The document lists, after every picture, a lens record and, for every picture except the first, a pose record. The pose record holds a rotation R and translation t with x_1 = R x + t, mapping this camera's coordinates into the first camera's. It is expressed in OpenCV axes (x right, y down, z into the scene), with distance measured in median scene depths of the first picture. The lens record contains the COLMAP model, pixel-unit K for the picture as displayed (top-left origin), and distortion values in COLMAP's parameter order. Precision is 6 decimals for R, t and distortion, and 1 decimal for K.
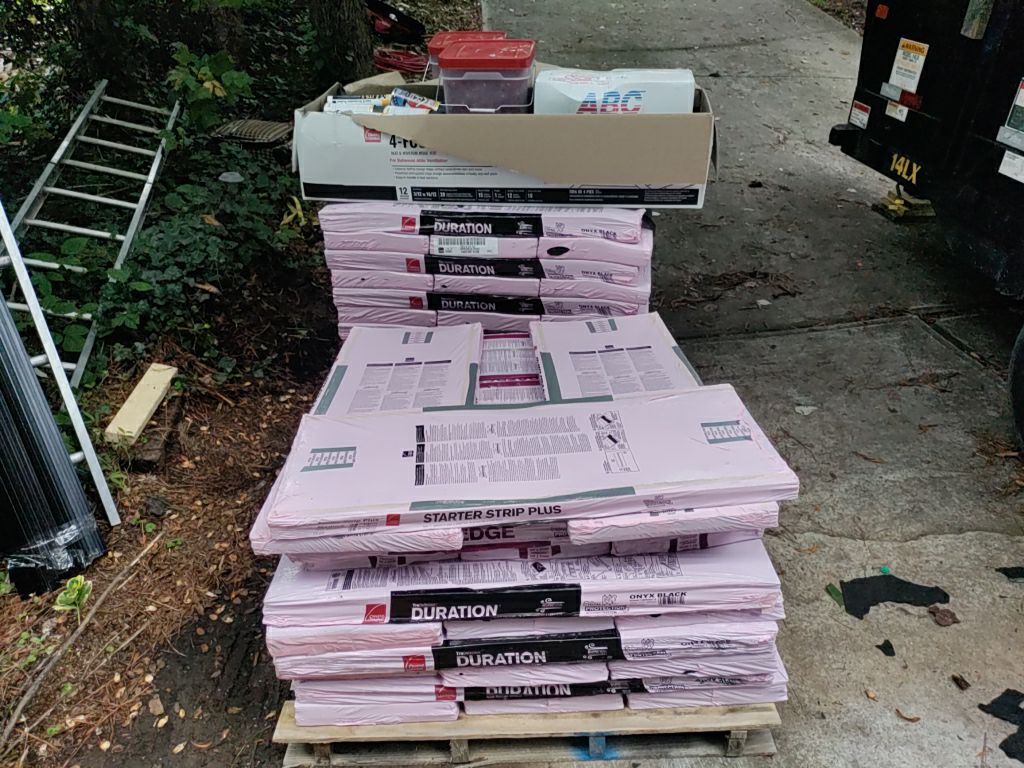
lens RADIAL K [[743.2, 0, 512.0], [0, 743.2, 384.0], [0, 0, 1]] dist [-0.007977, -0.008767]
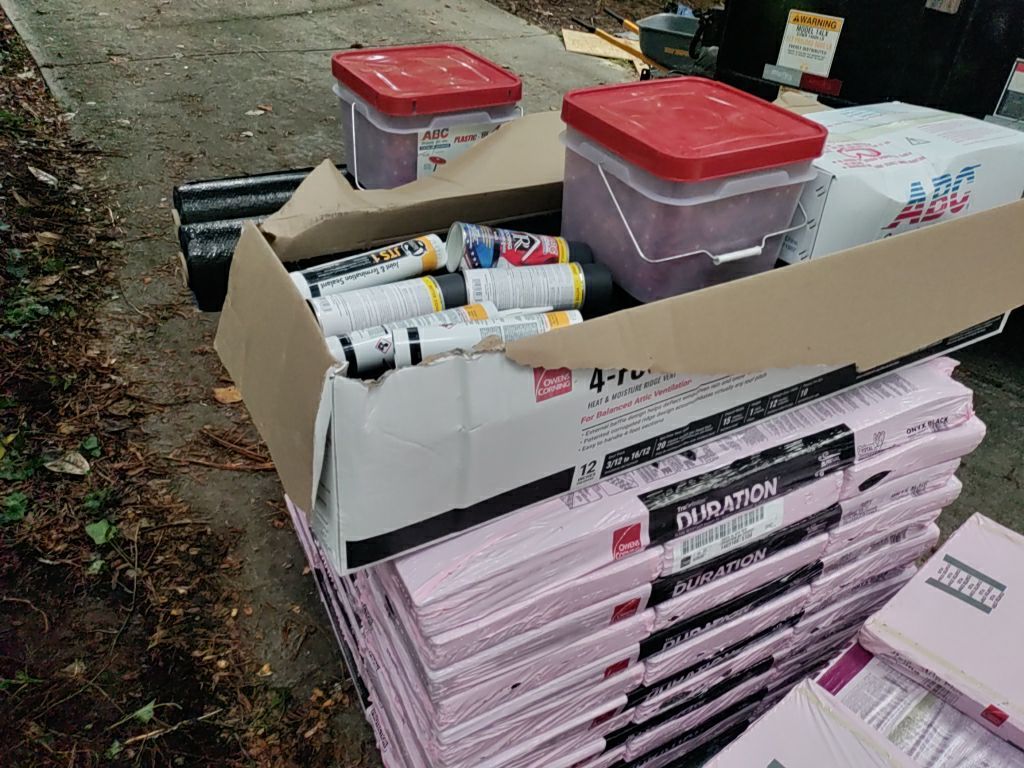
lens RADIAL K [[720.9, 0, 512.0], [0, 720.9, 384.0], [0, 0, 1]] dist [-0.000168, 0.002206]
pose [[0.804786, -0.306939, 0.508043, -0.373681], [0.271627, 0.951483, 0.144565, -0.376625], [-0.527767, 0.021654, 0.849113, 0.676881]]
